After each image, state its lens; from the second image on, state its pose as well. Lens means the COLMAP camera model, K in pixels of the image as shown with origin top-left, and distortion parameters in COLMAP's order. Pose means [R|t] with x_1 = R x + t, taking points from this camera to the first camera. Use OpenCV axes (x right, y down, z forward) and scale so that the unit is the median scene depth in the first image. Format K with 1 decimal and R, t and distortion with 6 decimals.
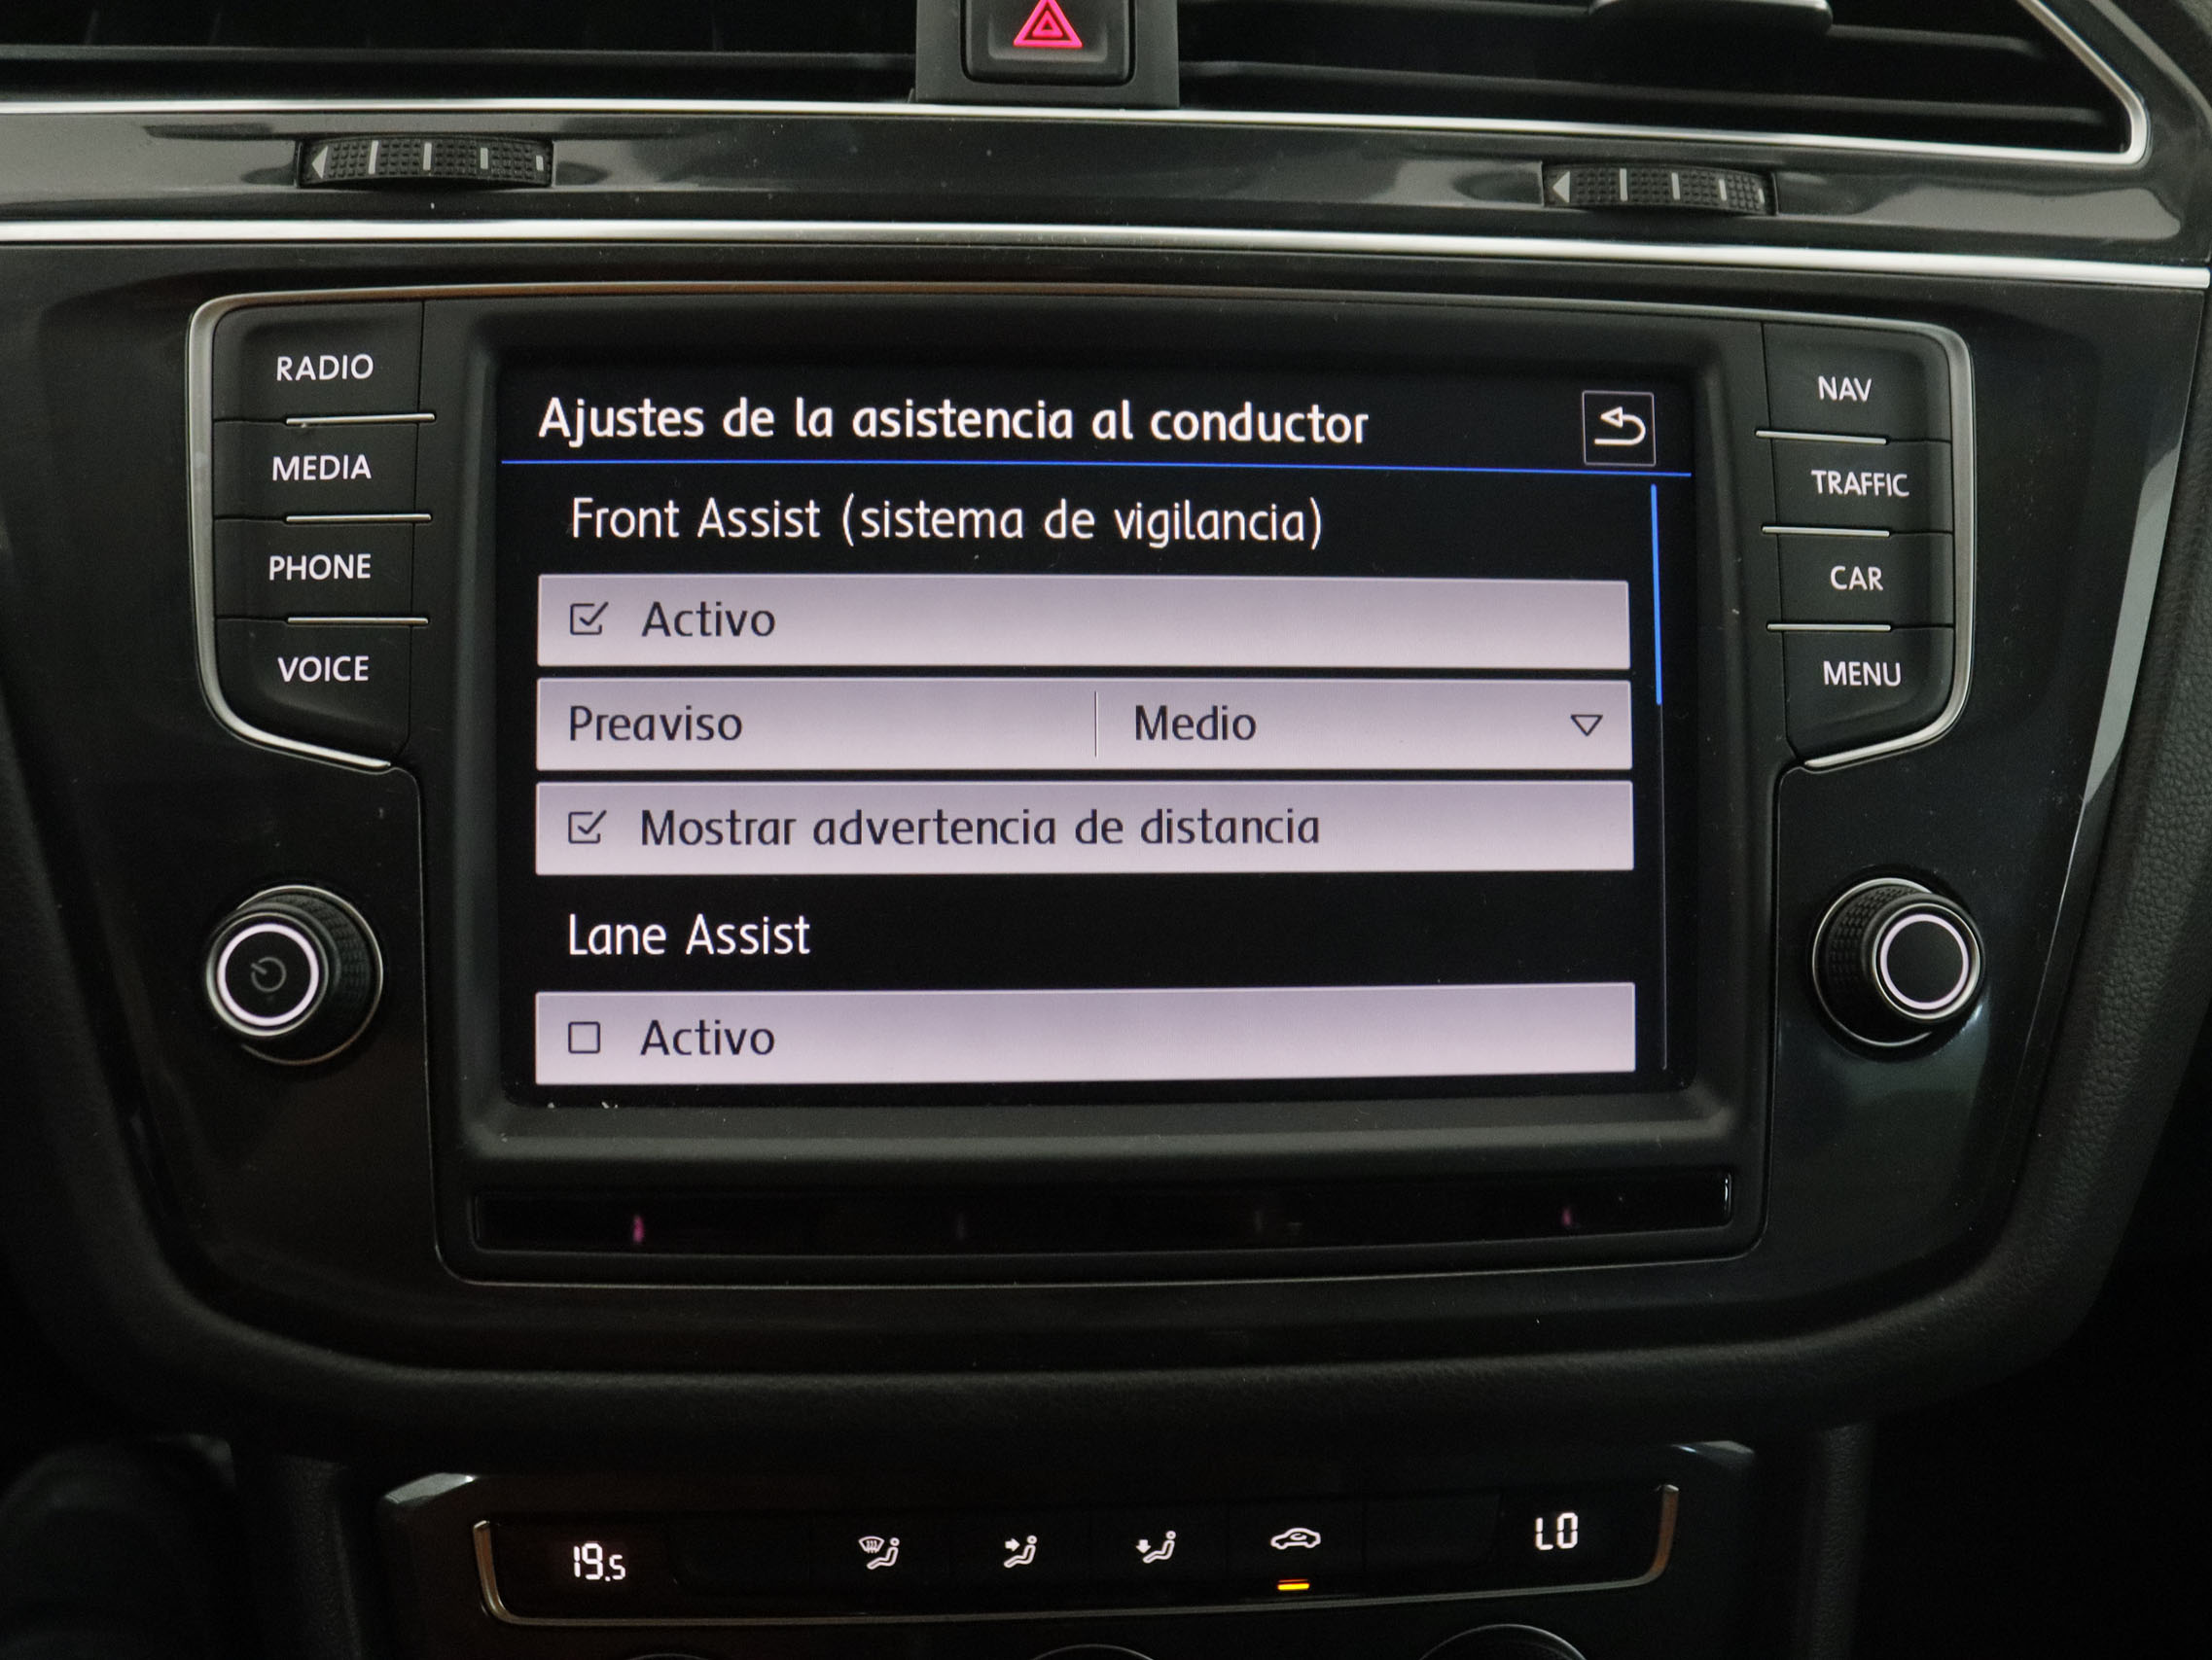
lens RADIAL K [[2033.9, 0, 1116.8], [0, 2033.9, 818.9], [0, 0, 1]] dist [-0.135900, 0.000000]
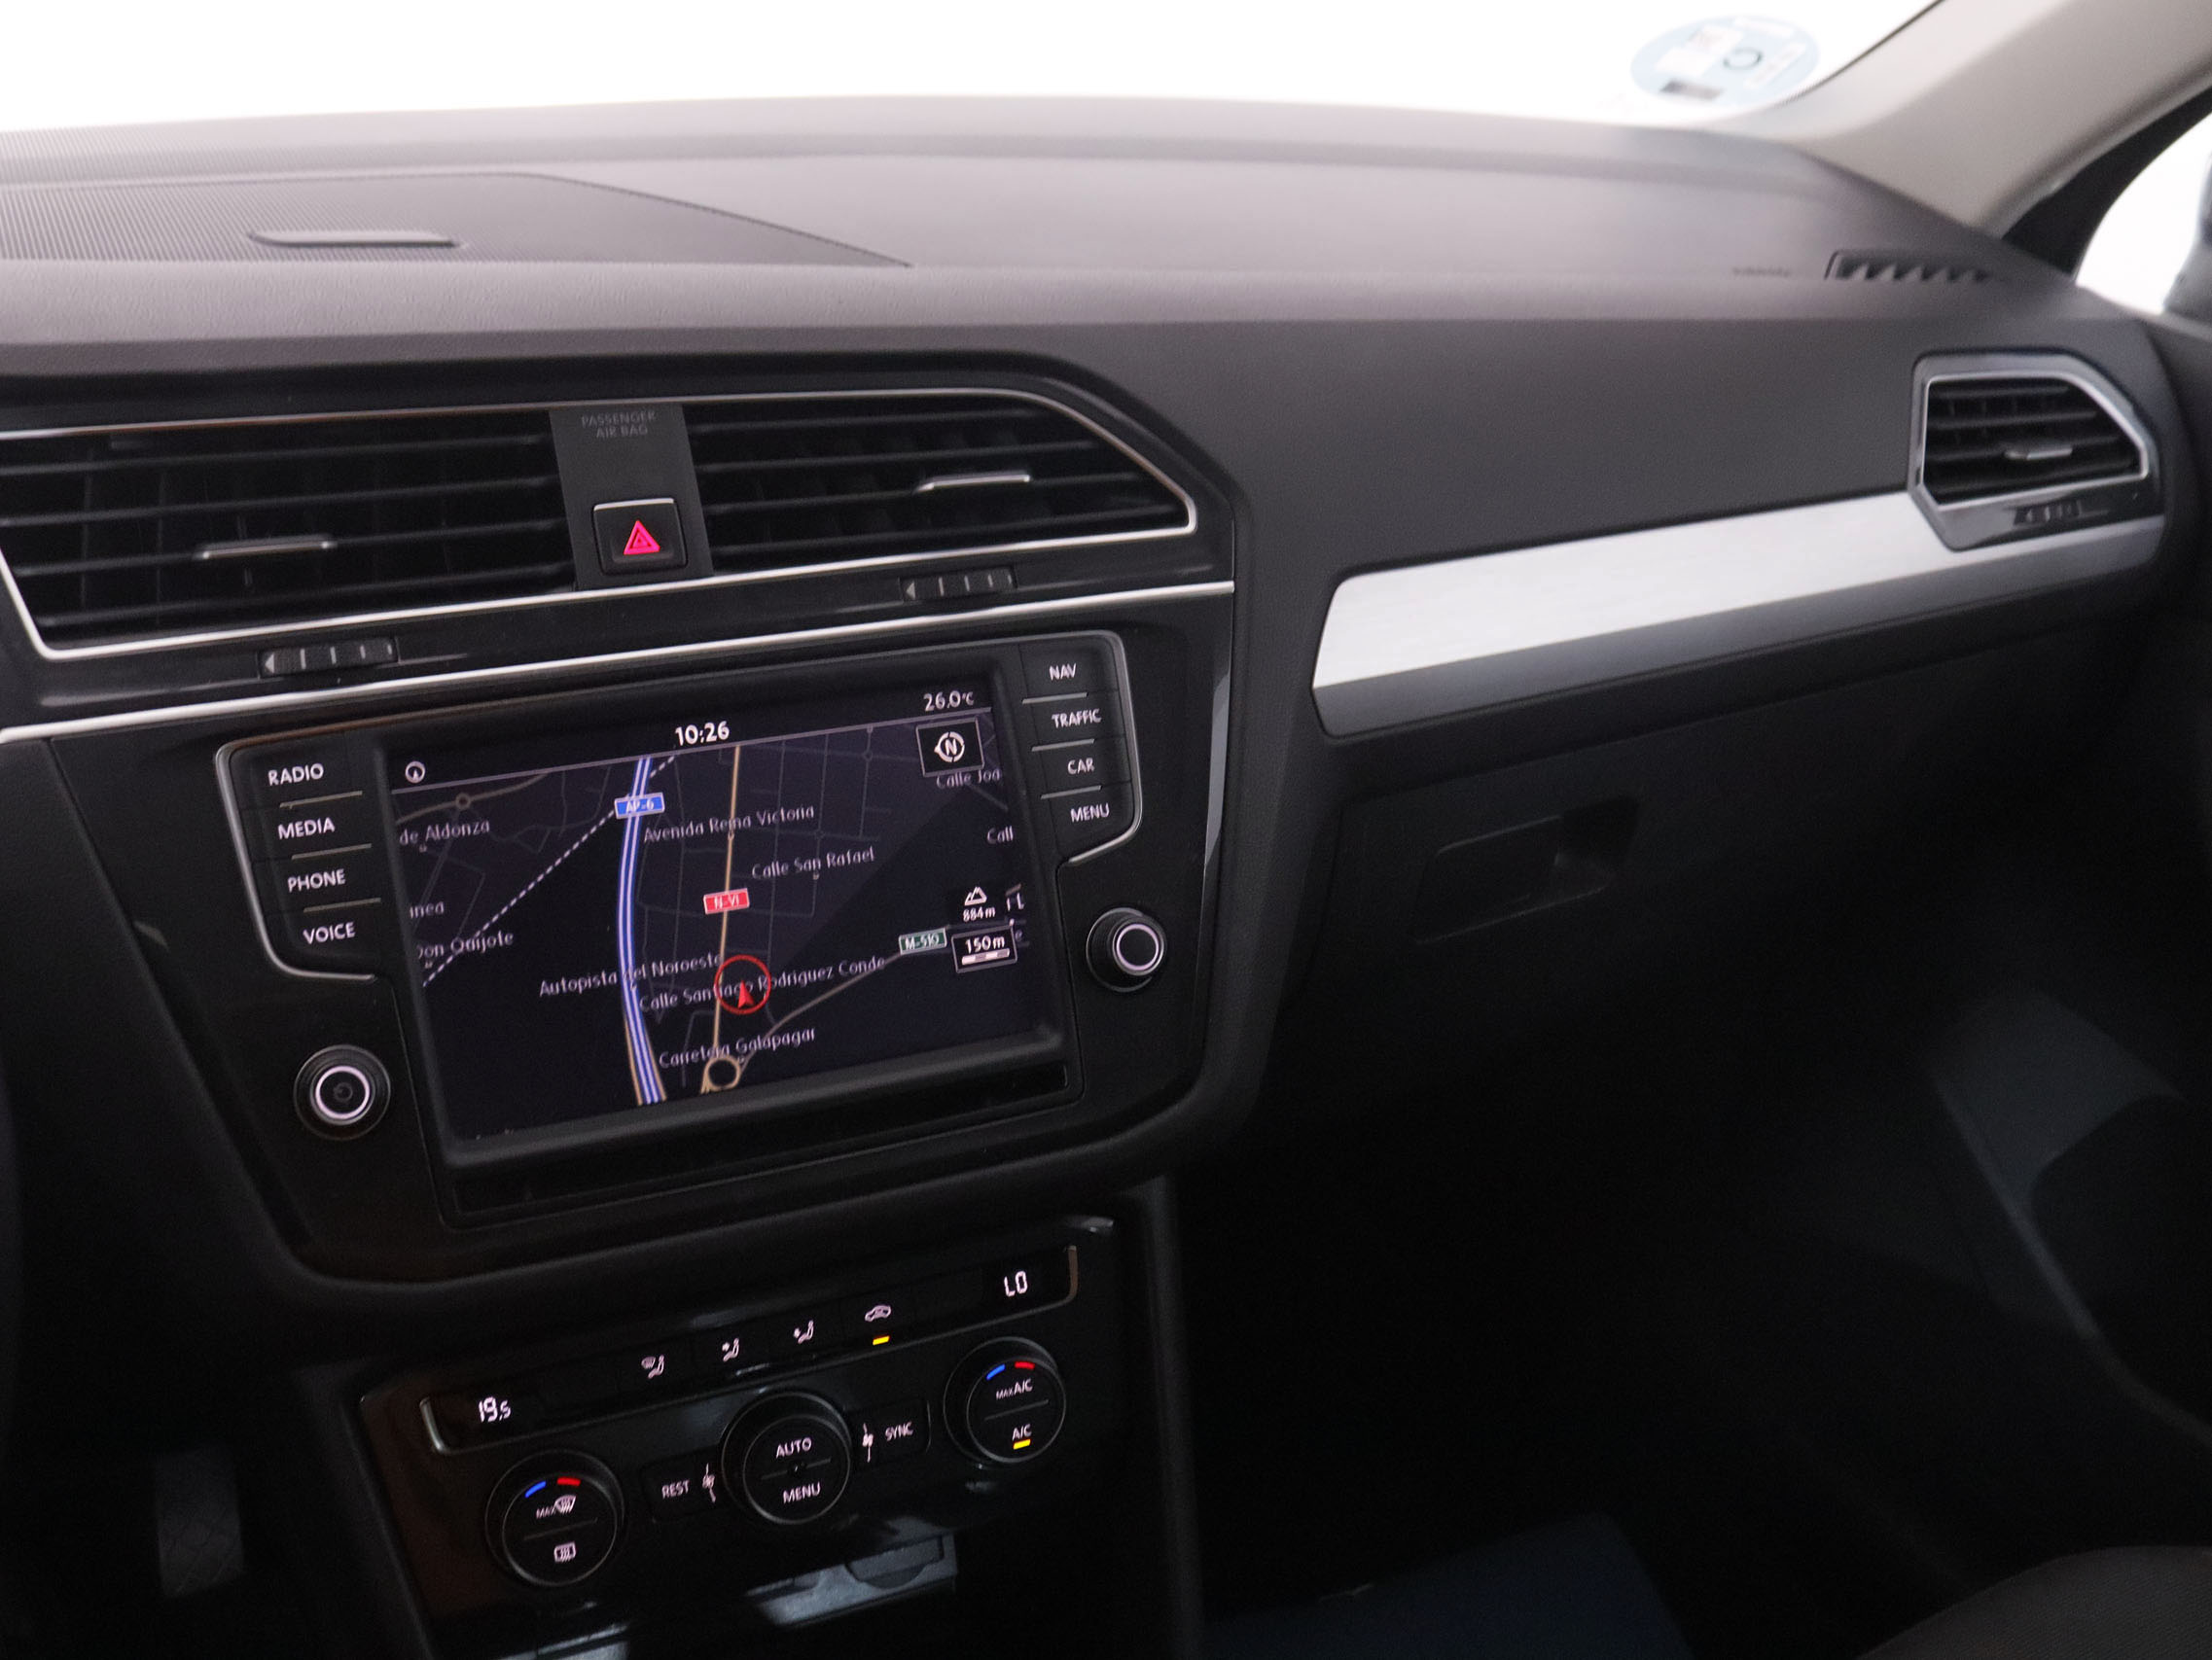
lens RADIAL K [[2033.9, 0, 1117.0], [0, 2033.9, 808.5], [0, 0, 1]] dist [-0.135900, 0.000000]
pose [[0.940810, -0.146036, 0.305860, -0.236807], [0.153056, 0.988217, 0.001040, -0.074806], [-0.302408, 0.045836, 0.952076, -0.992709]]
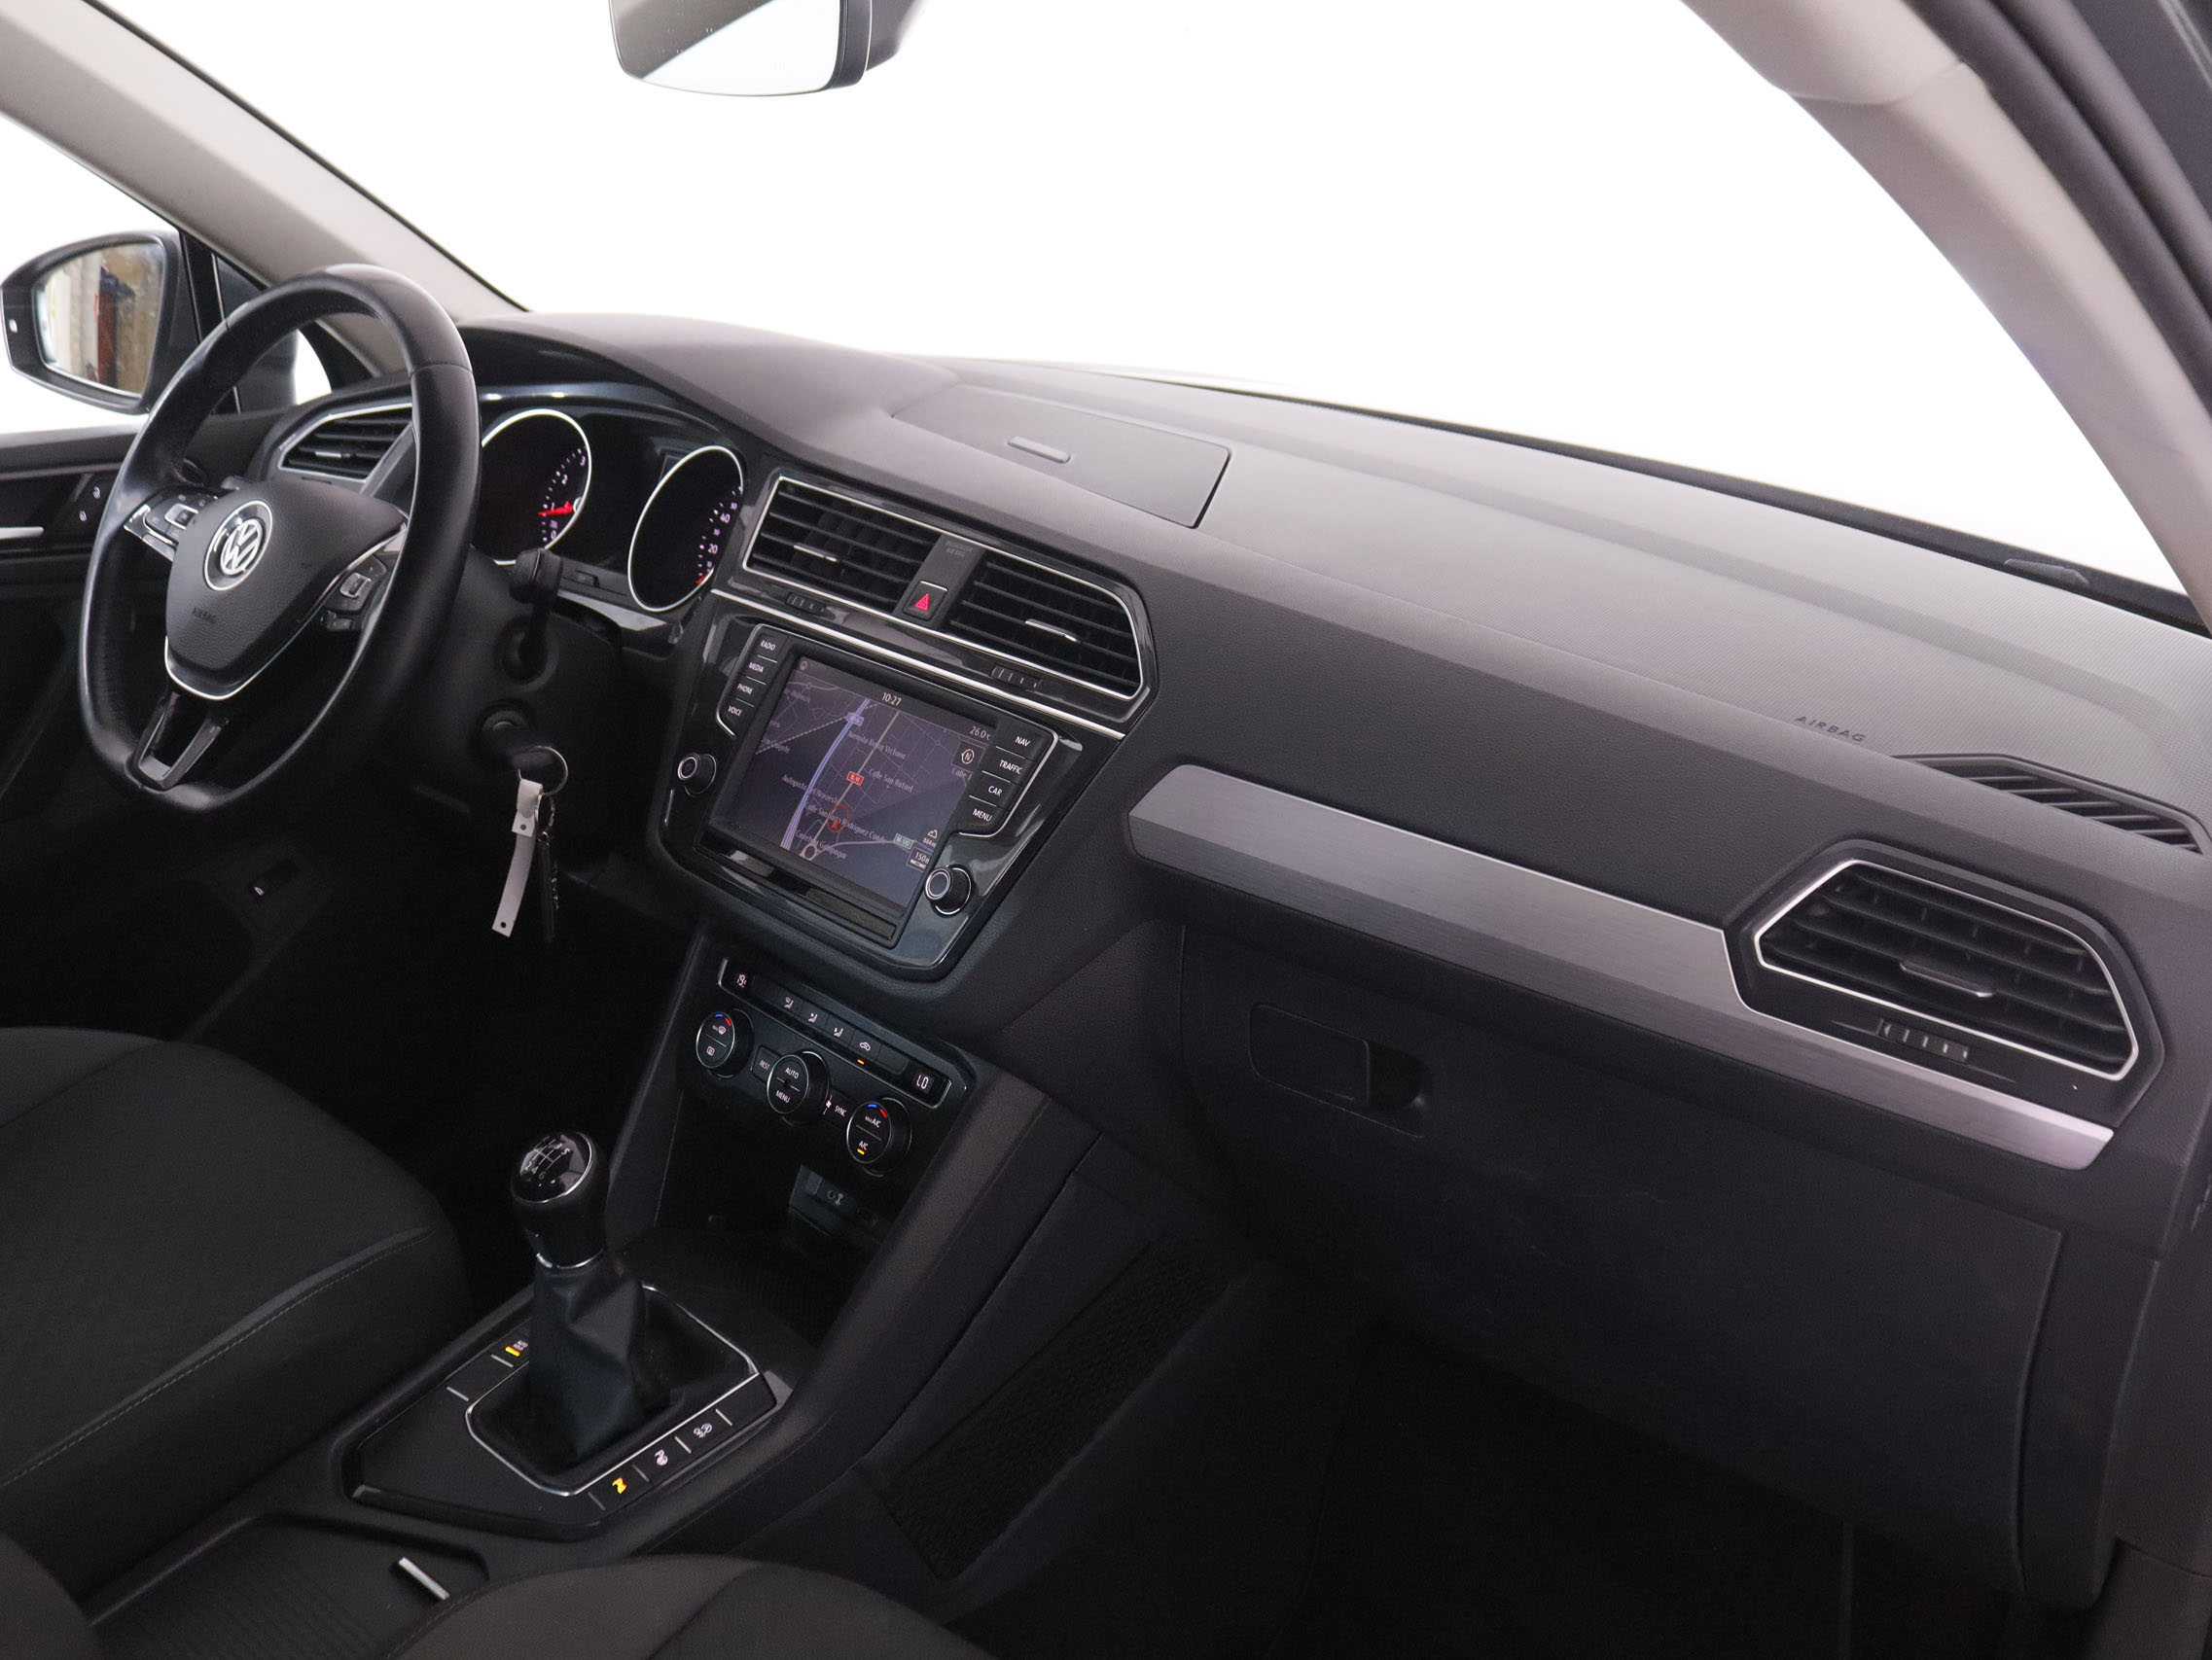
lens RADIAL K [[2033.9, 0, 1121.9], [0, 2033.9, 827.8], [0, 0, 1]] dist [-0.135900, 0.000000]
pose [[0.655455, 0.264265, -0.707490, 3.085355], [-0.387419, 0.921788, -0.014613, -0.095266], [0.648294, 0.283673, 0.706572, -1.373350]]
